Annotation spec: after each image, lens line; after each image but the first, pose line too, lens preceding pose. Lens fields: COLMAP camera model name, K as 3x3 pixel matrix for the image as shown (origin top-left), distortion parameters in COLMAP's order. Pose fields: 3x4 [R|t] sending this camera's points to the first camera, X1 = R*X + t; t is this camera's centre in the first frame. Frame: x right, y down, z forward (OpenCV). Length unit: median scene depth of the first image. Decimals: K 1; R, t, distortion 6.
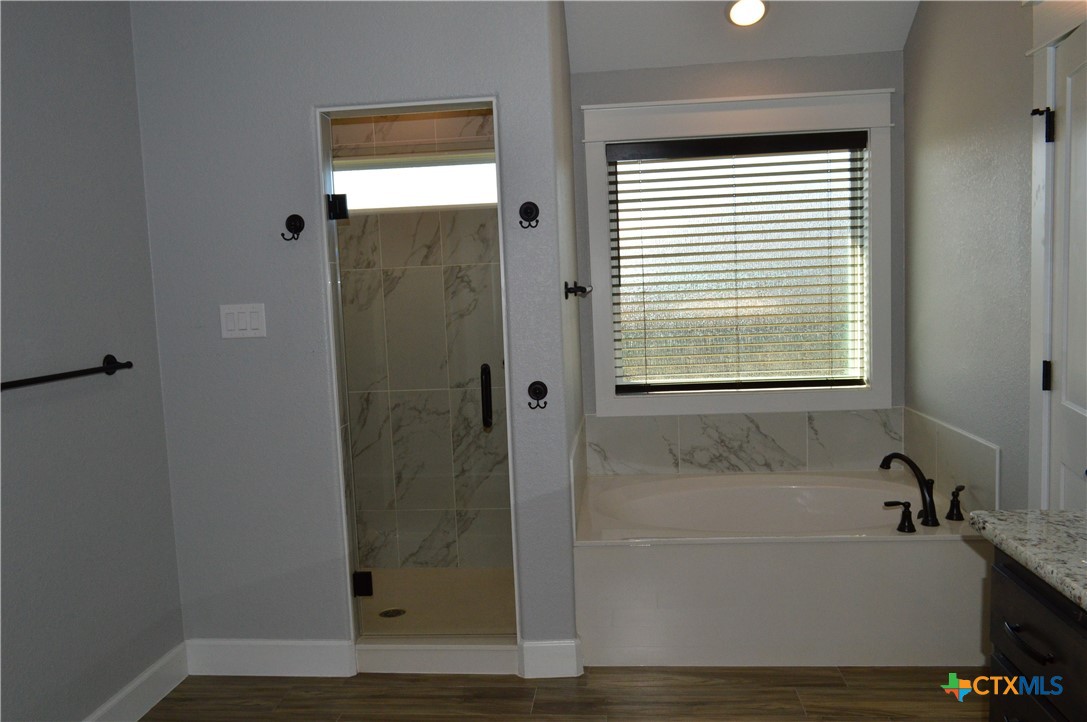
lens RADIAL K [[861.8, 0, 544.8], [0, 861.8, 366.0], [0, 0, 1]] dist [-0.012124, 0.006130]
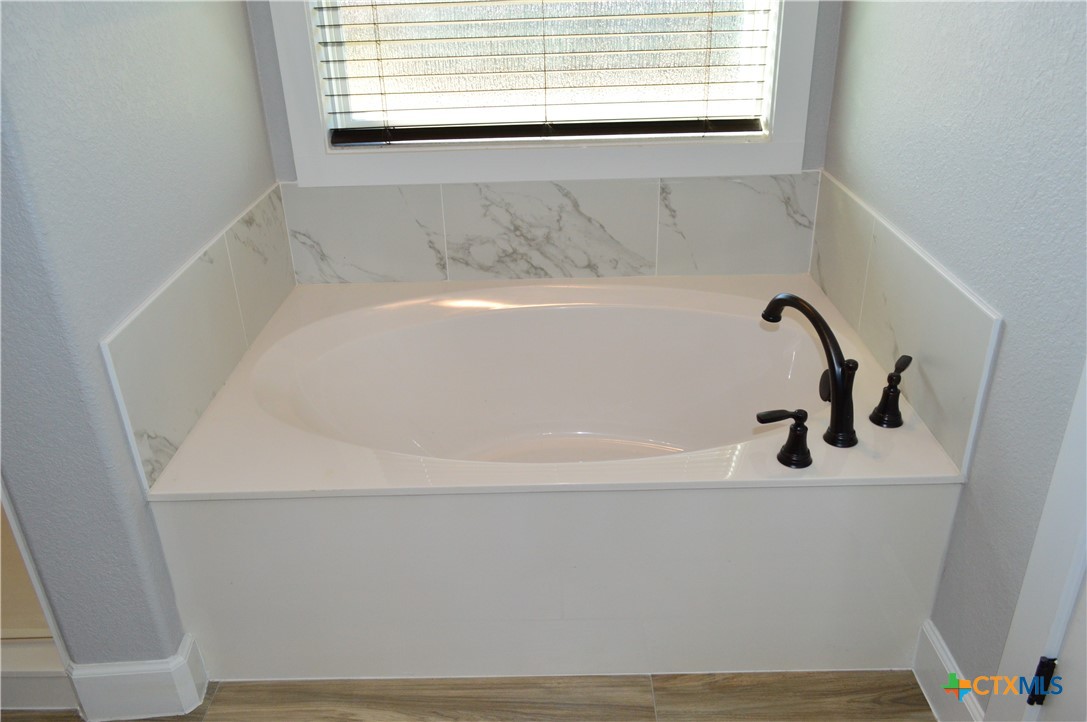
lens RADIAL K [[861.8, 0, 544.8], [0, 861.8, 366.0], [0, 0, 1]] dist [-0.012124, 0.006130]
pose [[0.995859, -0.026119, 0.087081, 0.172490], [-0.006559, 0.934704, 0.355367, -0.034699], [-0.090676, -0.354467, 0.930662, 0.418533]]
